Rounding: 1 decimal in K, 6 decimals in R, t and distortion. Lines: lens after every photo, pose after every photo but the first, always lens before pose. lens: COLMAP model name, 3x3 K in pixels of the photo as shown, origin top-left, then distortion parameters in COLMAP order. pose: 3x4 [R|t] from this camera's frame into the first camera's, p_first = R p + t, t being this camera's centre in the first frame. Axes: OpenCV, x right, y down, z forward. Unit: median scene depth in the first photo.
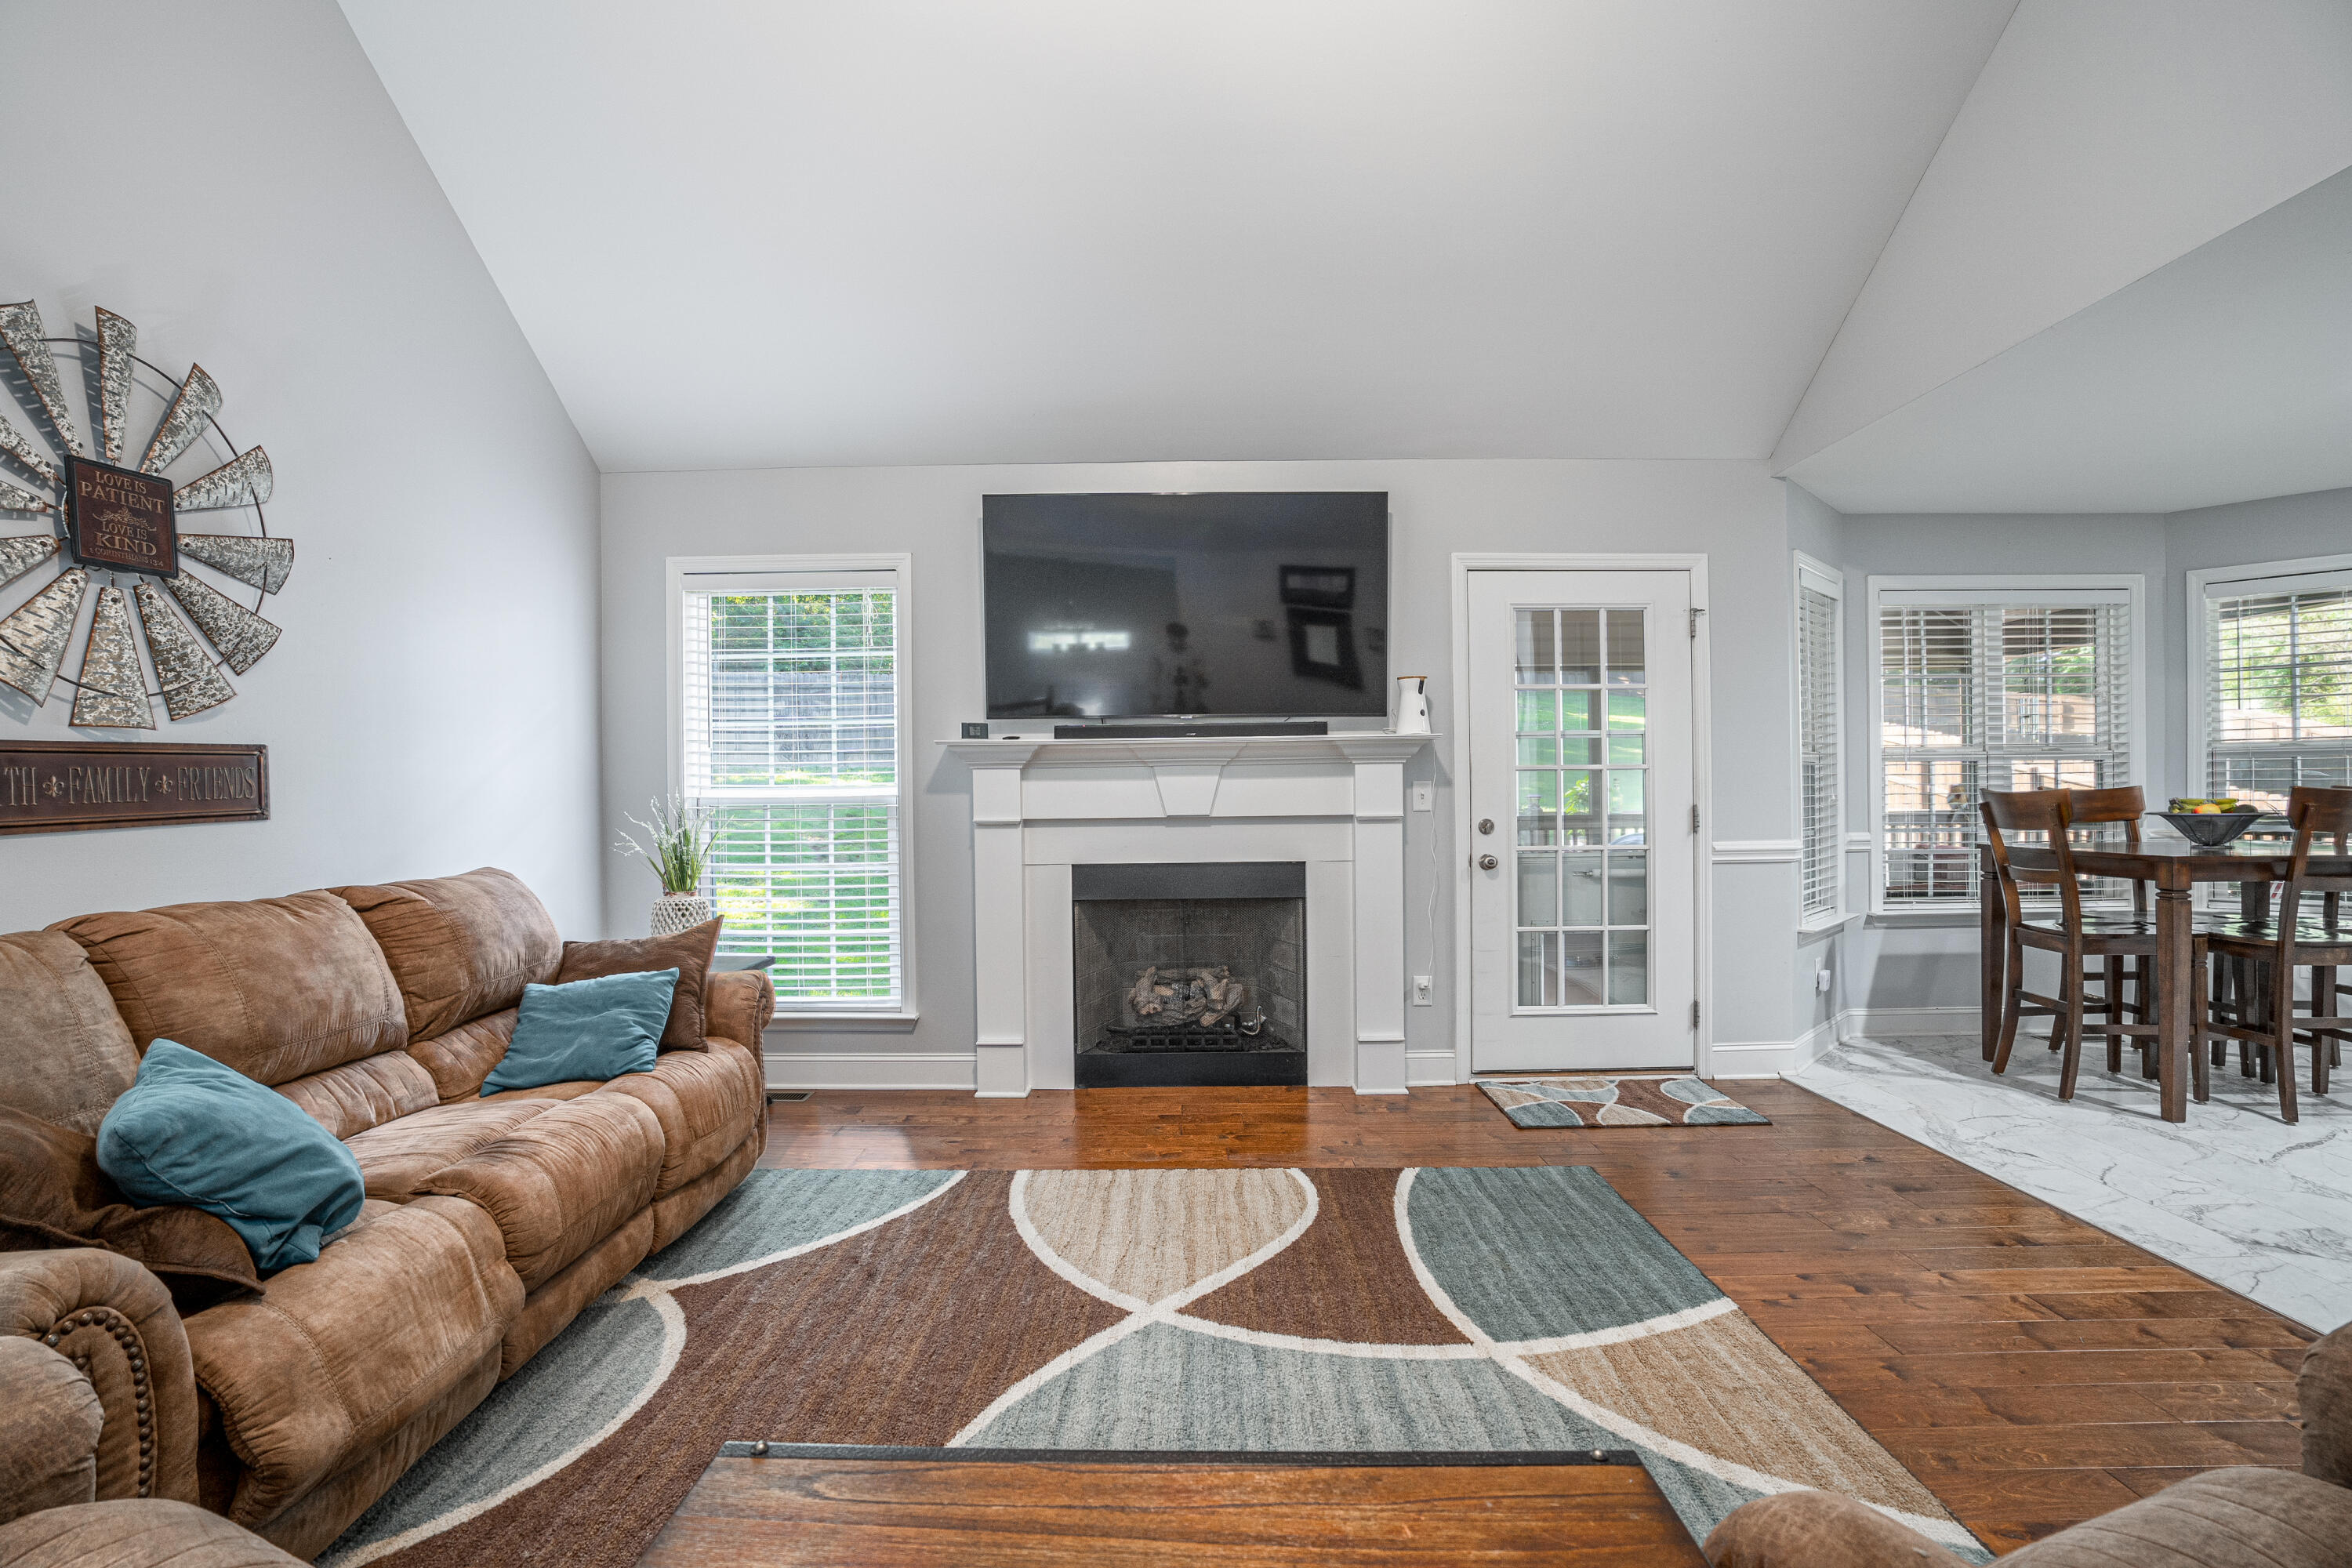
lens RADIAL K [[1069.1, 0, 1182.5], [0, 1069.1, 800.7], [0, 0, 1]] dist [-0.041611, 0.012482]
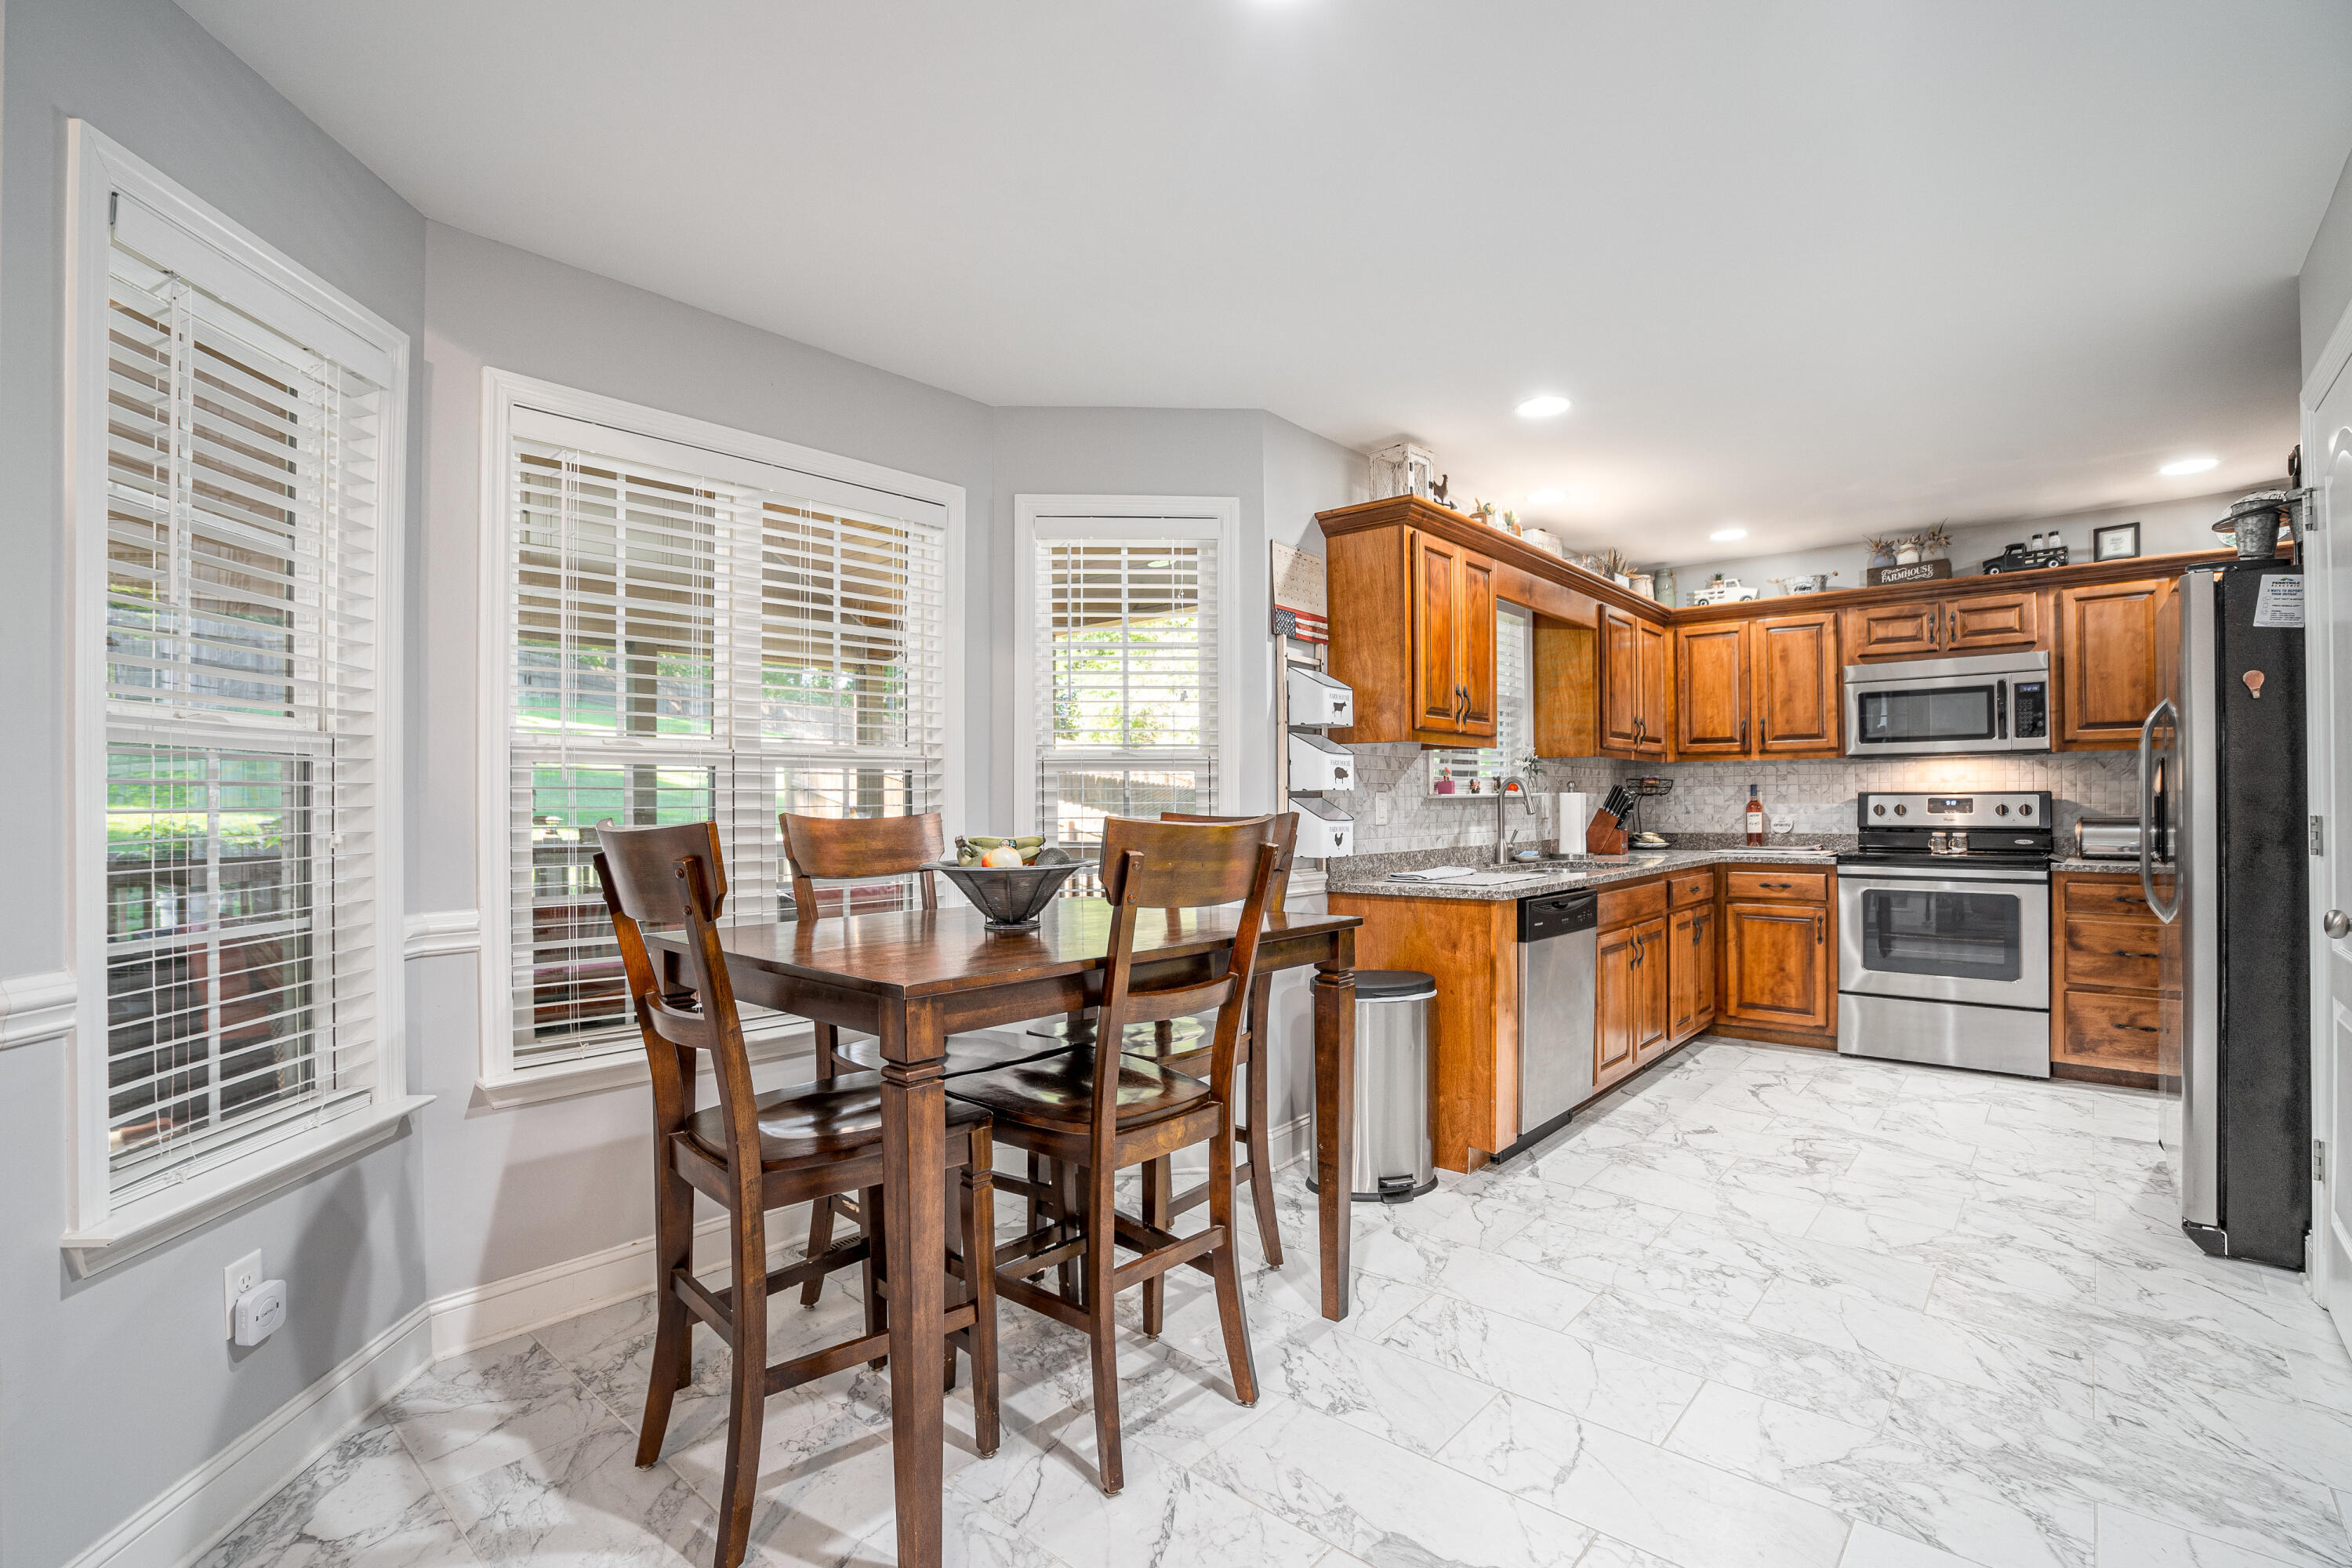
lens RADIAL K [[1069.1, 0, 1174.7], [0, 1069.1, 804.0], [0, 0, 1]] dist [-0.041611, 0.012482]
pose [[0.659977, 0.005699, 0.751264, 0.600920], [0.005500, 0.999908, -0.012417, -0.011806], [-0.751265, 0.012327, 0.659885, 0.541638]]
